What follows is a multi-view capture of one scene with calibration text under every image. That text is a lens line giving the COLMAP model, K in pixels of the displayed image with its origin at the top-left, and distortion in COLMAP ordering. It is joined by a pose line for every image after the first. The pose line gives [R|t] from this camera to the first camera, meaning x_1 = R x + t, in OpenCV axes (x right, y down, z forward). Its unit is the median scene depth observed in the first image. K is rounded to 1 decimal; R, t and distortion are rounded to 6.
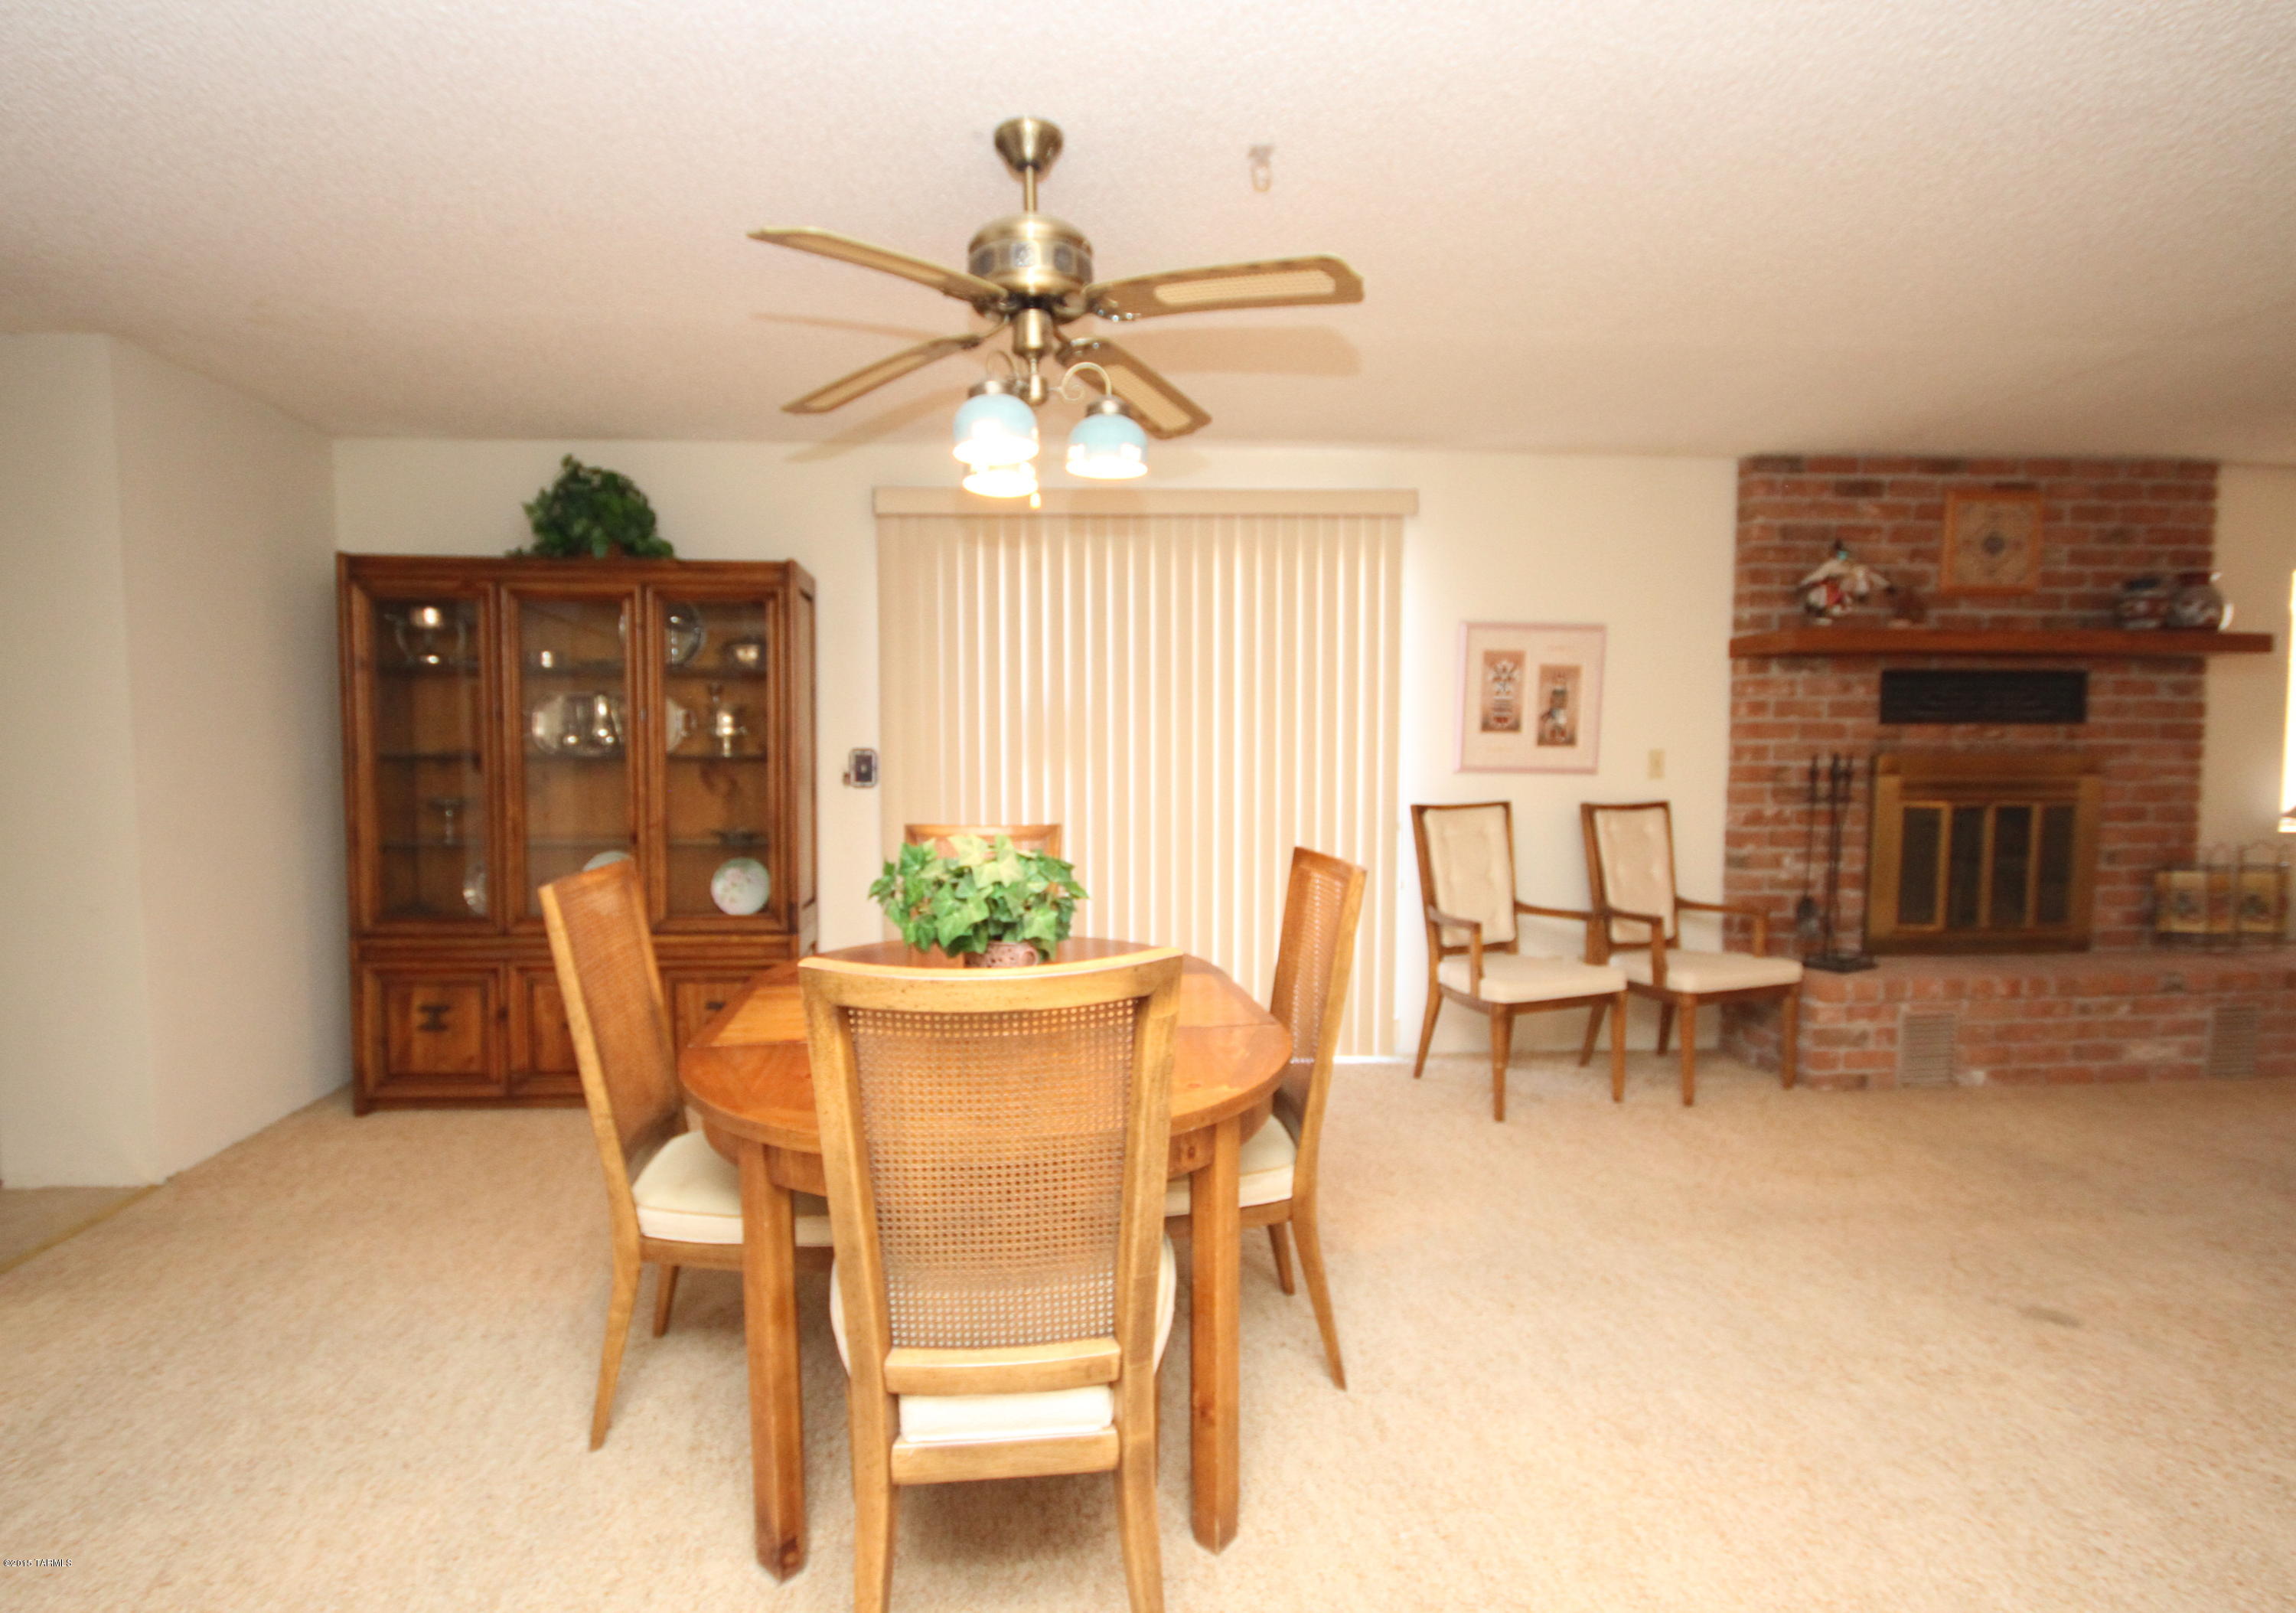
lens RADIAL K [[1119.1, 0, 1116.2], [0, 1119.1, 811.9], [0, 0, 1]] dist [0.037255, -0.026323]
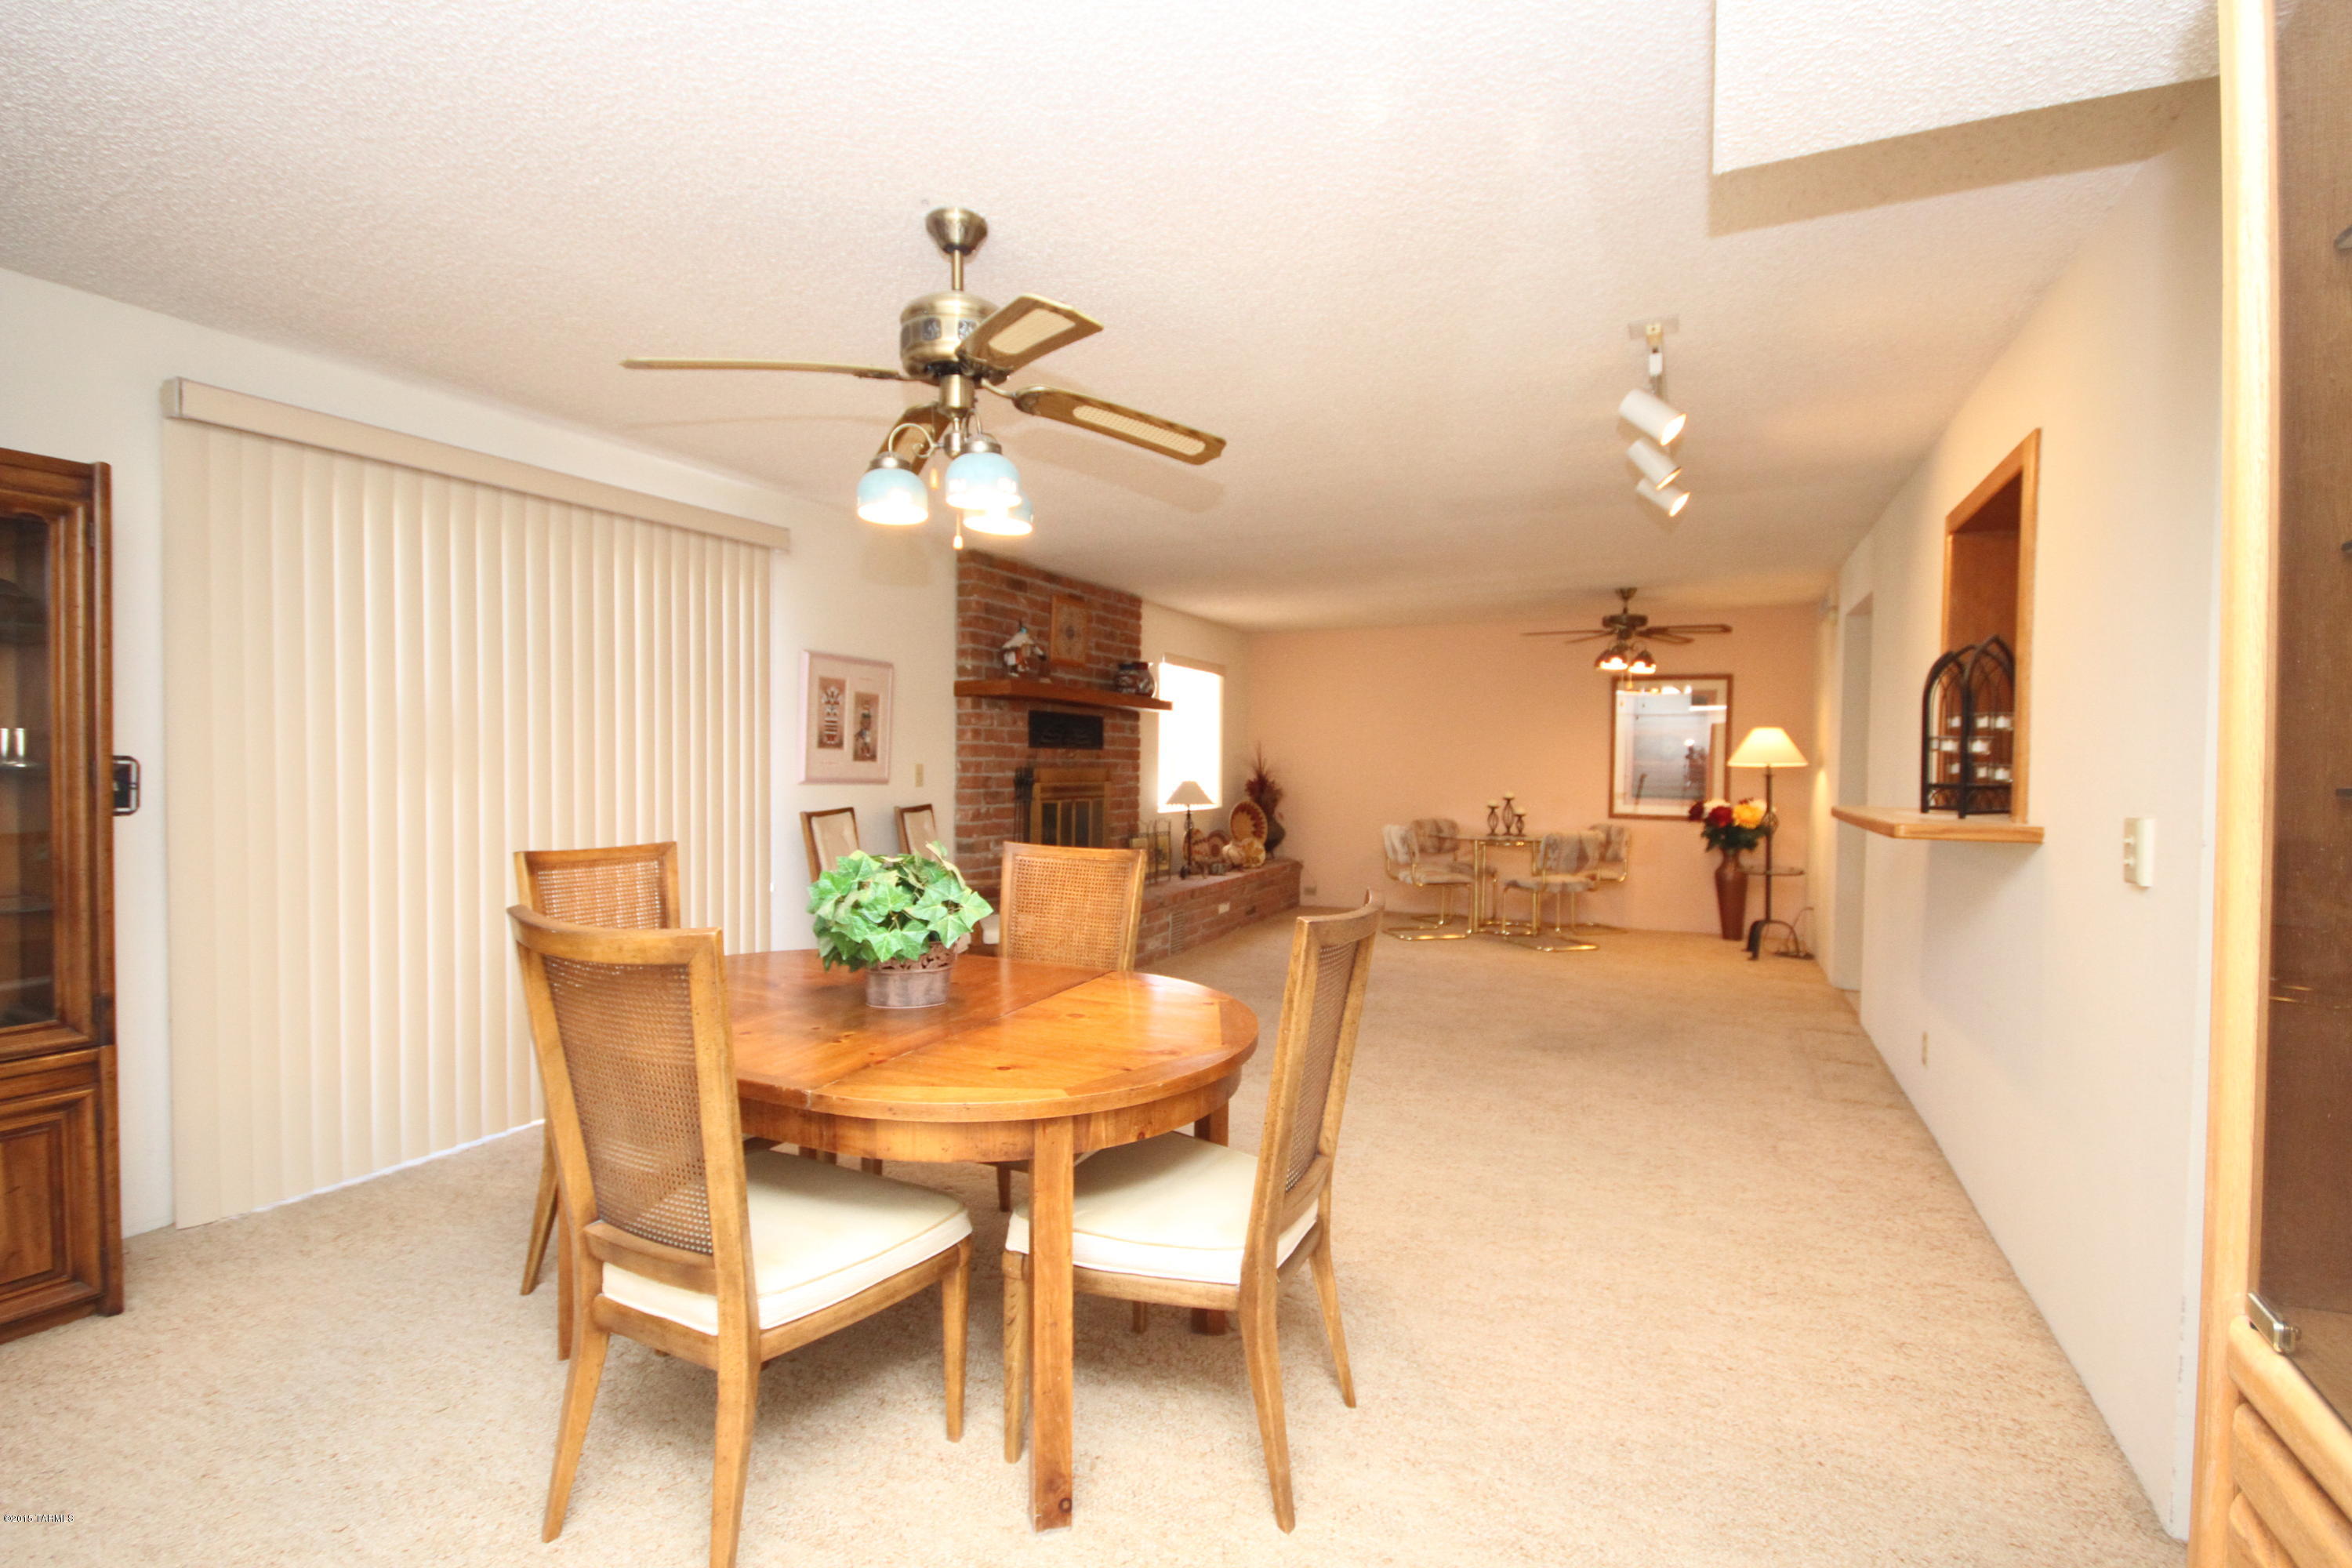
lens RADIAL K [[1093.0, 0, 1174.3], [0, 1093.0, 792.8], [0, 0, 1]] dist [-0.000294, 0.000318]
pose [[0.504723, -0.018447, 0.863084, -0.447020], [0.042809, 0.999076, -0.003680, -0.006113], [-0.862219, 0.038806, 0.505046, 0.132083]]
